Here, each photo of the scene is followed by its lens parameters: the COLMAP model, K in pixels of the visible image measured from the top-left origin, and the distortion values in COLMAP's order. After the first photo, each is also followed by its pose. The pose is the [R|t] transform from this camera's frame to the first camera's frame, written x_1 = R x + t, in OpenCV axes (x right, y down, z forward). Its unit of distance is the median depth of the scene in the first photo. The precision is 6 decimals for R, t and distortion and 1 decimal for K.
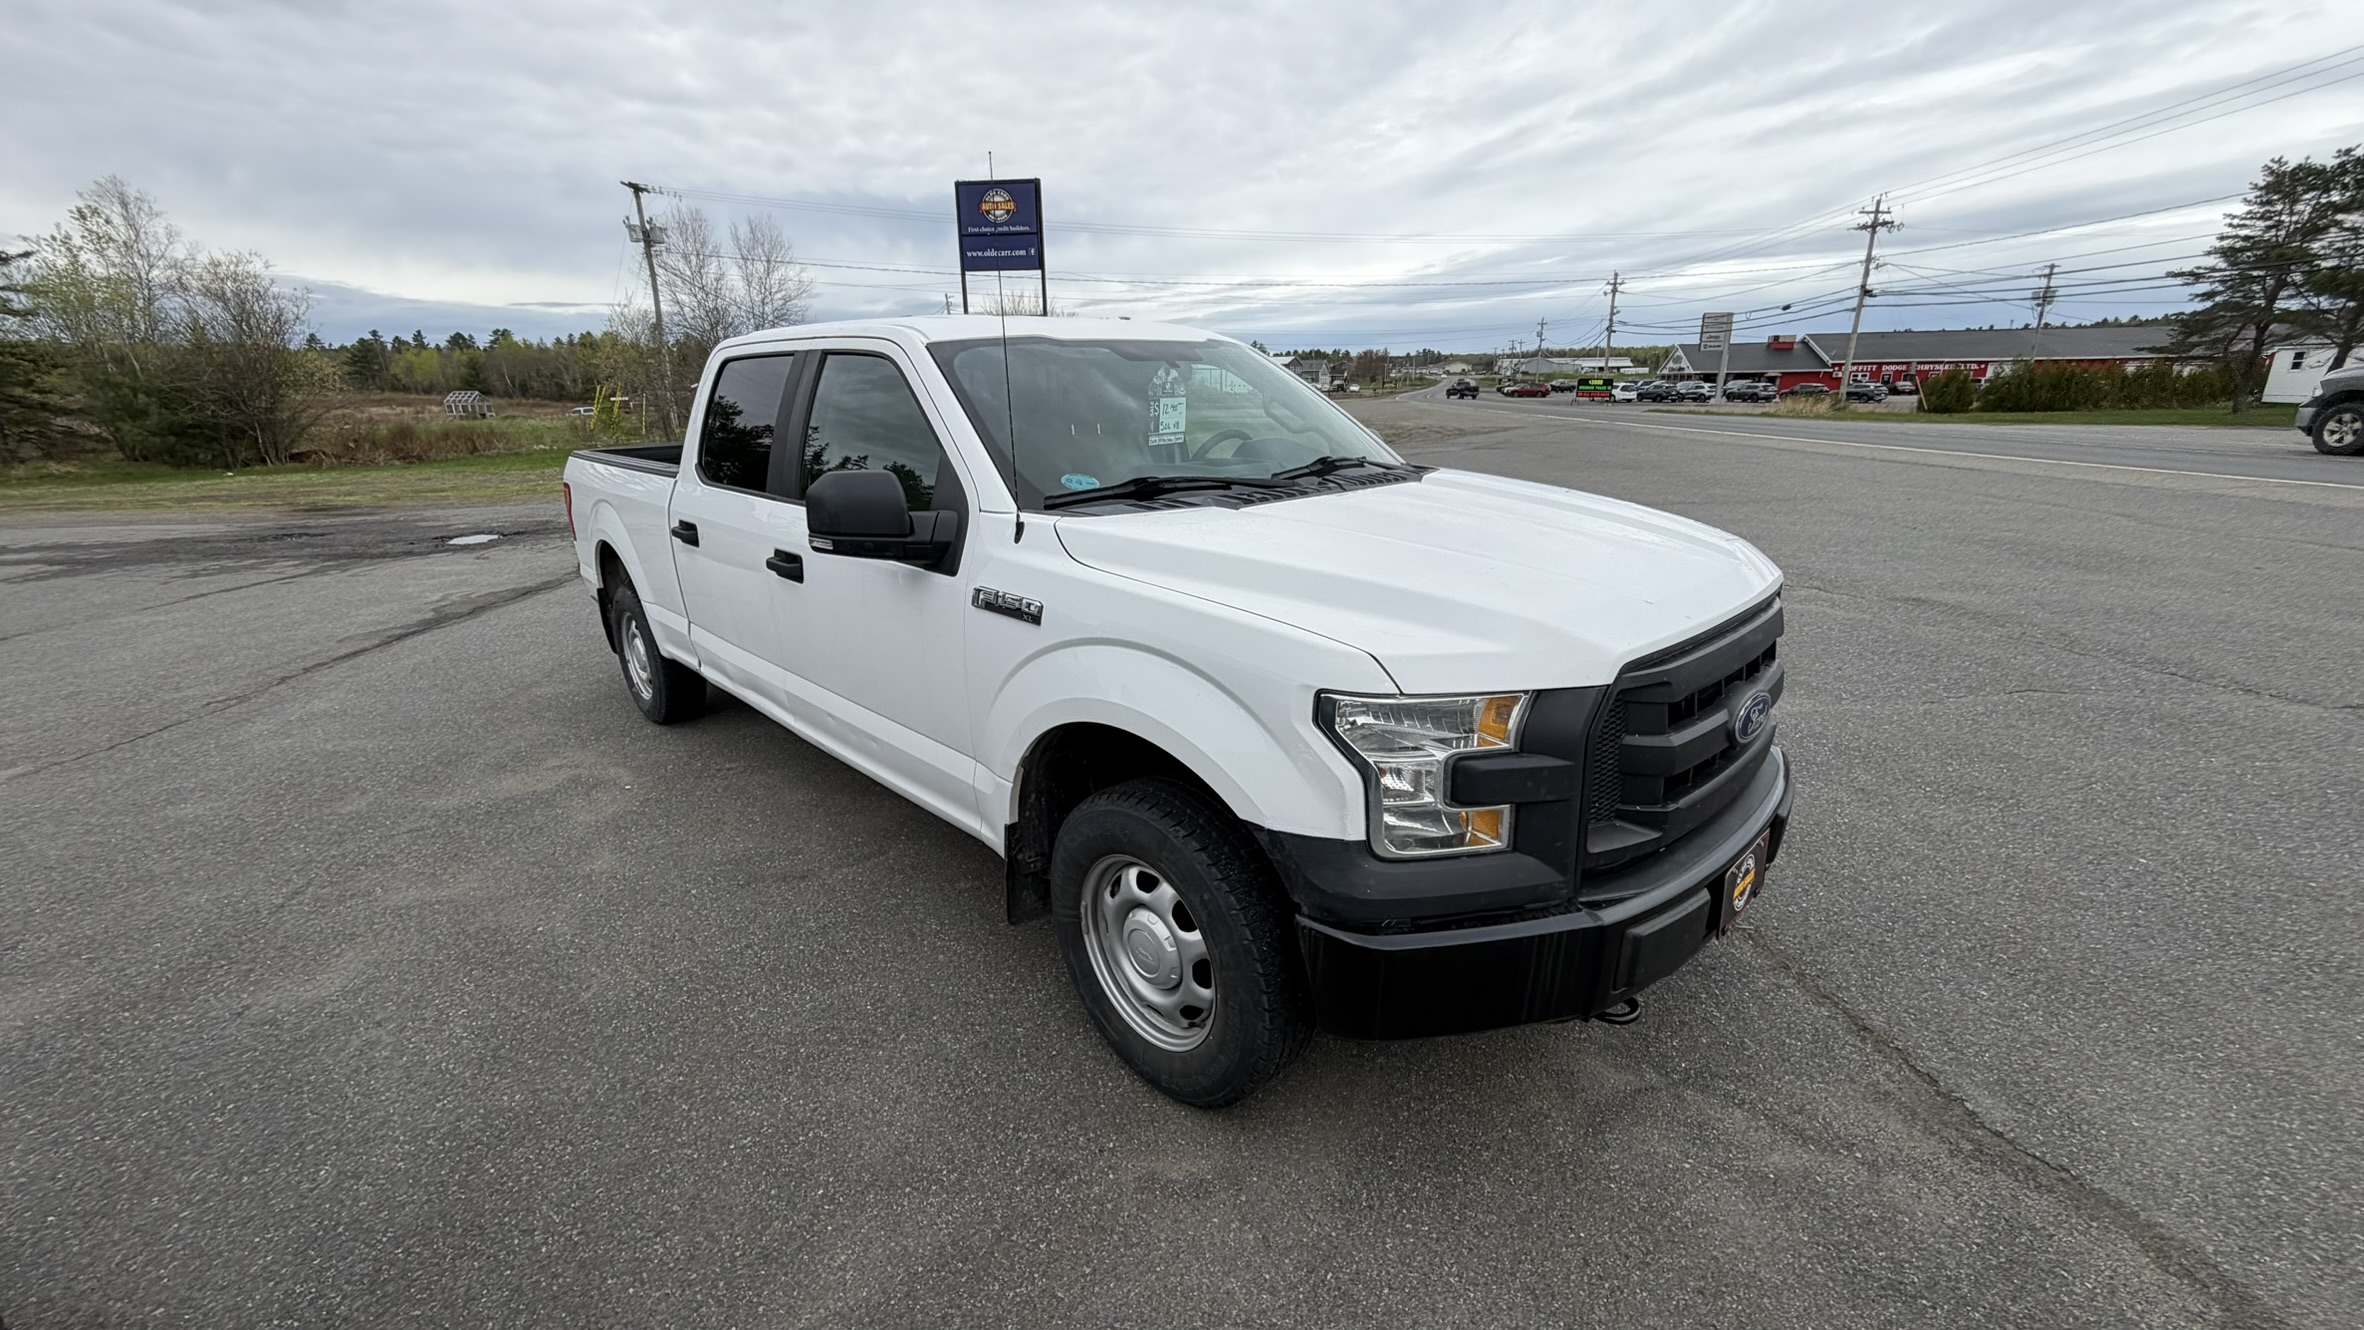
lens RADIAL K [[943.0, 0, 1178.9], [0, 943.0, 654.5], [0, 0, 1]] dist [-0.002101, -0.000381]
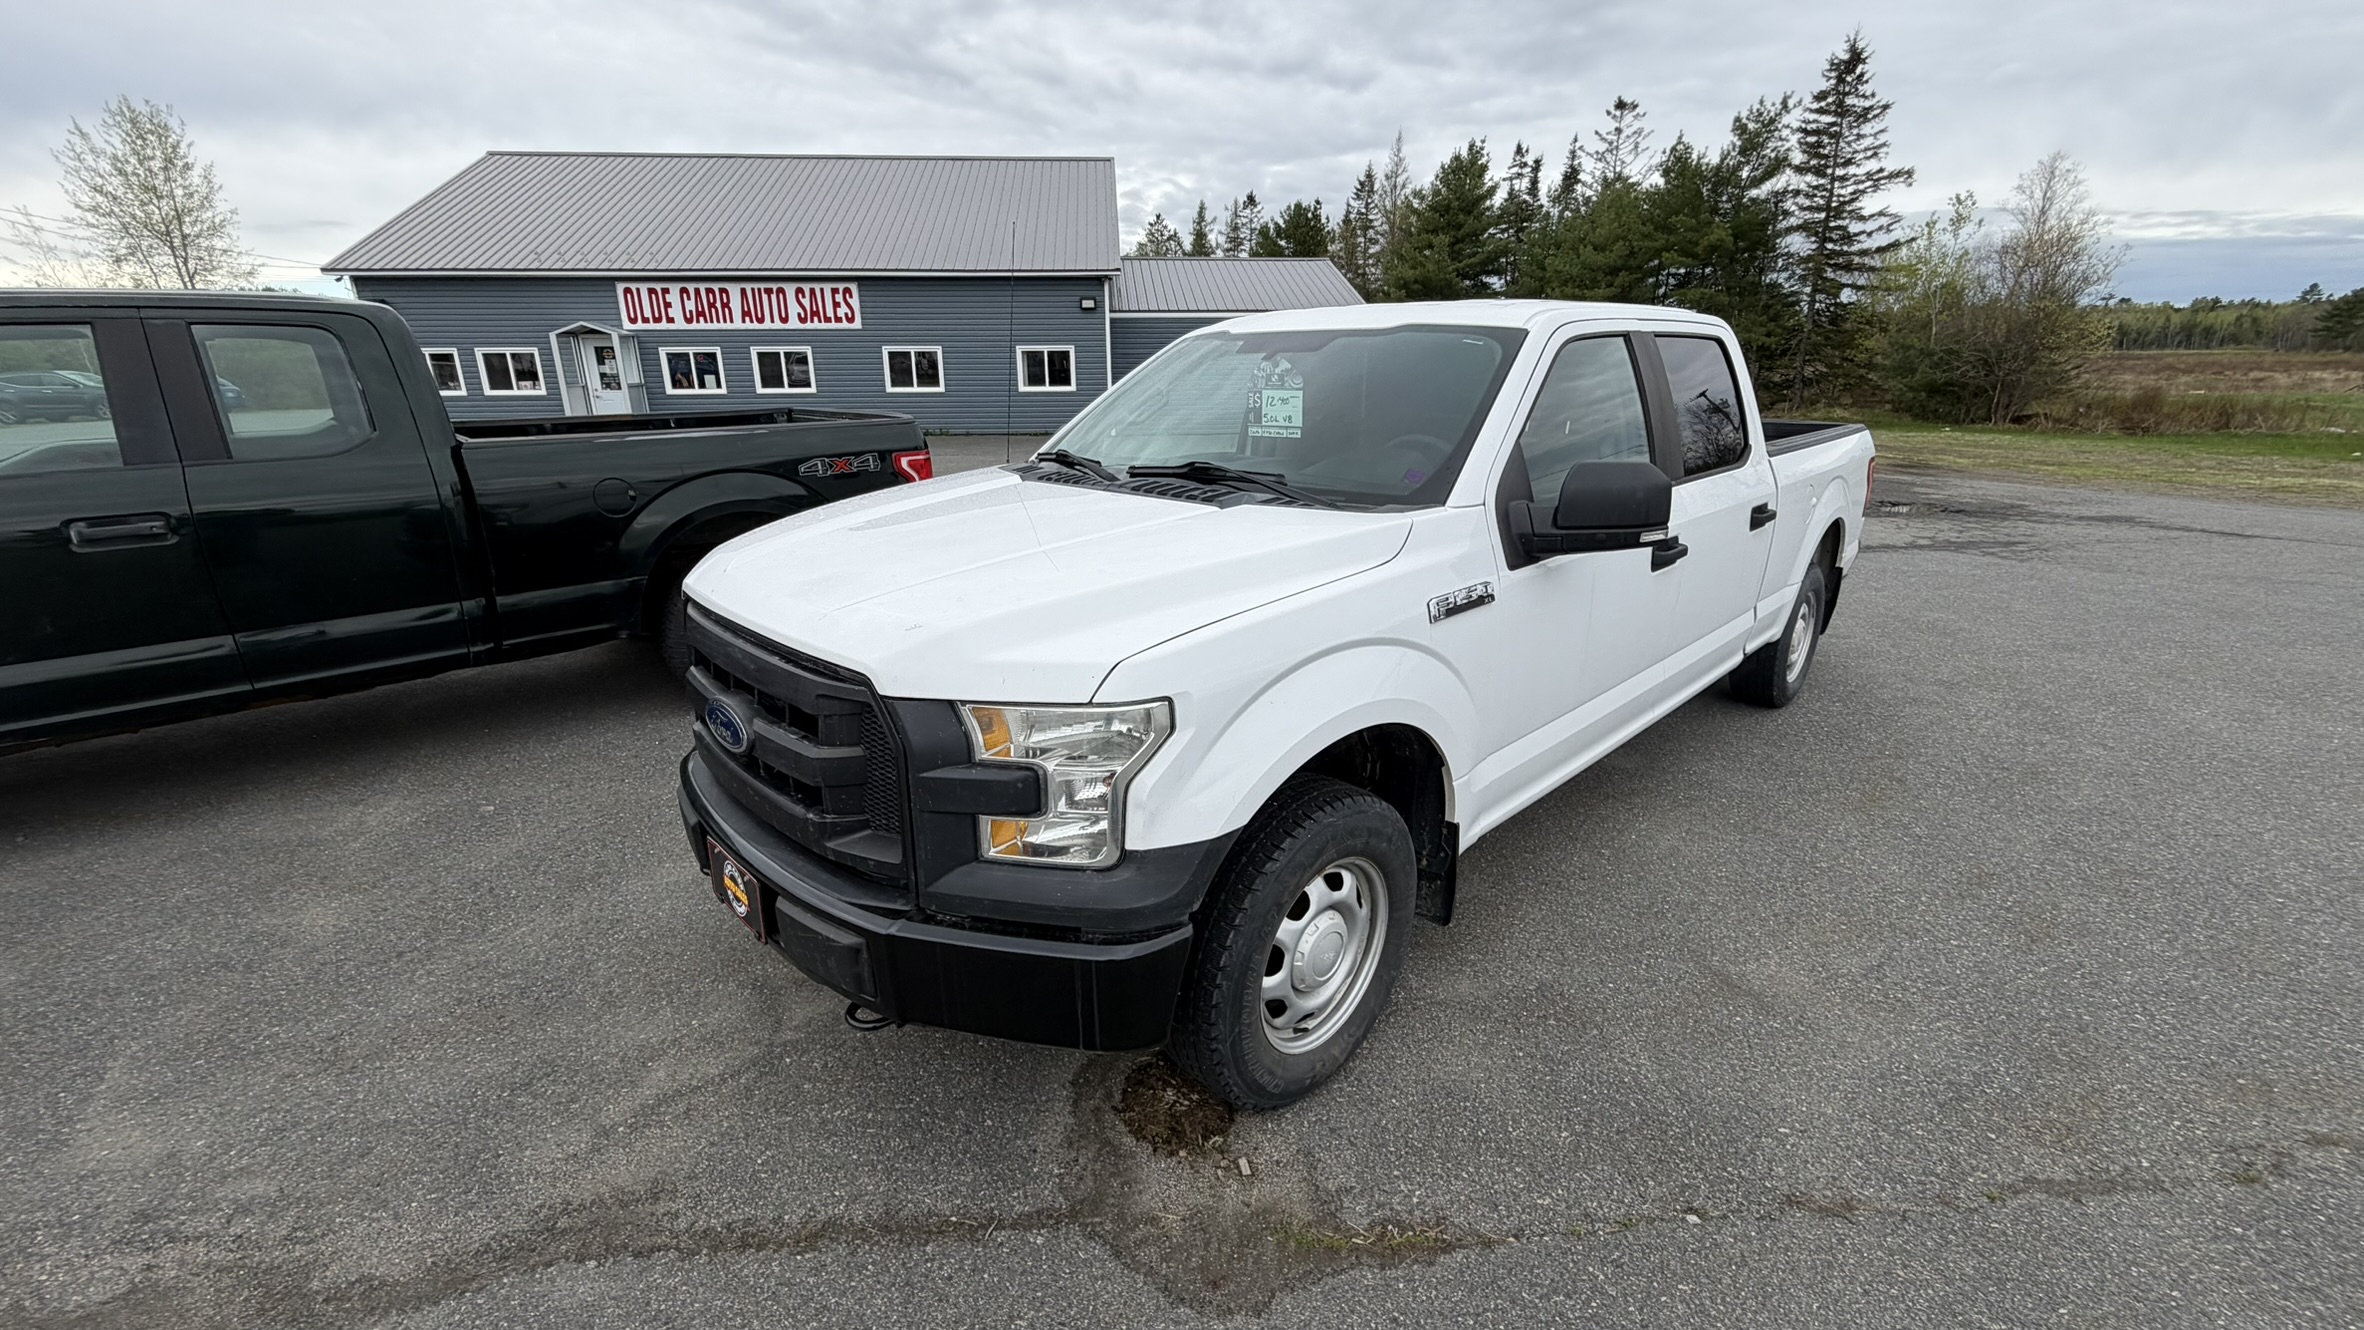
lens RADIAL K [[943.0, 0, 1182.5], [0, 943.0, 664.2], [0, 0, 1]] dist [-0.002101, -0.000381]
pose [[0.010630, 0.316492, -0.948536, 1.383982], [-0.269190, 0.914476, 0.302110, -0.386185], [0.963028, 0.252125, 0.094918, 1.213658]]
